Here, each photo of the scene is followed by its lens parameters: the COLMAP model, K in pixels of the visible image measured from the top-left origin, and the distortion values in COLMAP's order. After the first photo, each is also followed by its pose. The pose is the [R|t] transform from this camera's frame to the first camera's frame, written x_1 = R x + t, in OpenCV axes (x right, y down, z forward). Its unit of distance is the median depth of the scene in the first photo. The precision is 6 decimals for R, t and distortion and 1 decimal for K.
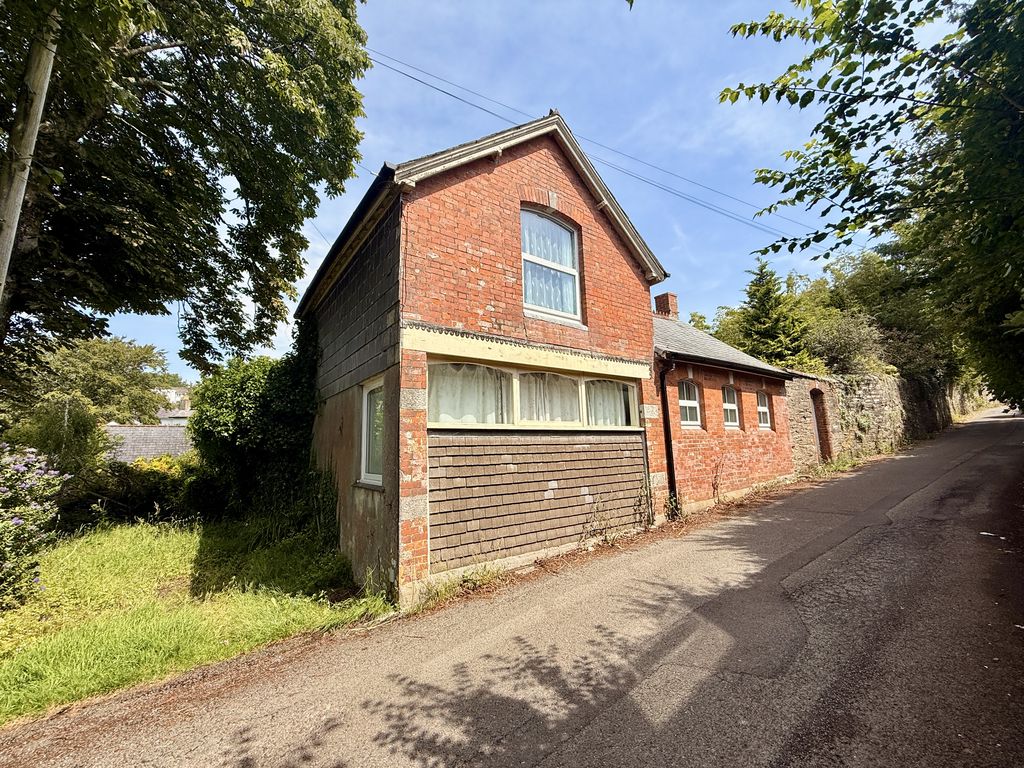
lens RADIAL K [[406.2, 0, 511.6], [0, 406.2, 389.6], [0, 0, 1]] dist [0.001154, -0.000348]
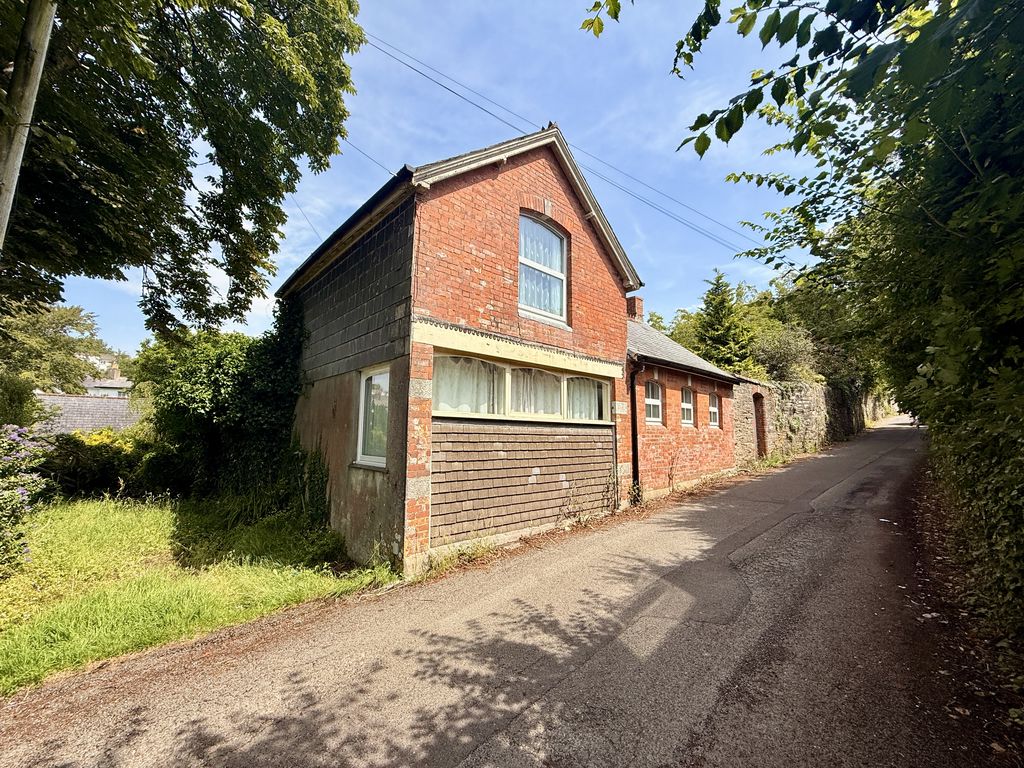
lens RADIAL K [[406.2, 0, 511.6], [0, 406.2, 389.6], [0, 0, 1]] dist [0.001154, -0.000348]
pose [[0.992956, 0.050215, 0.107316, -0.089623], [-0.053522, 0.998170, 0.028156, -0.013189], [-0.105705, -0.033701, 0.993826, -0.078155]]
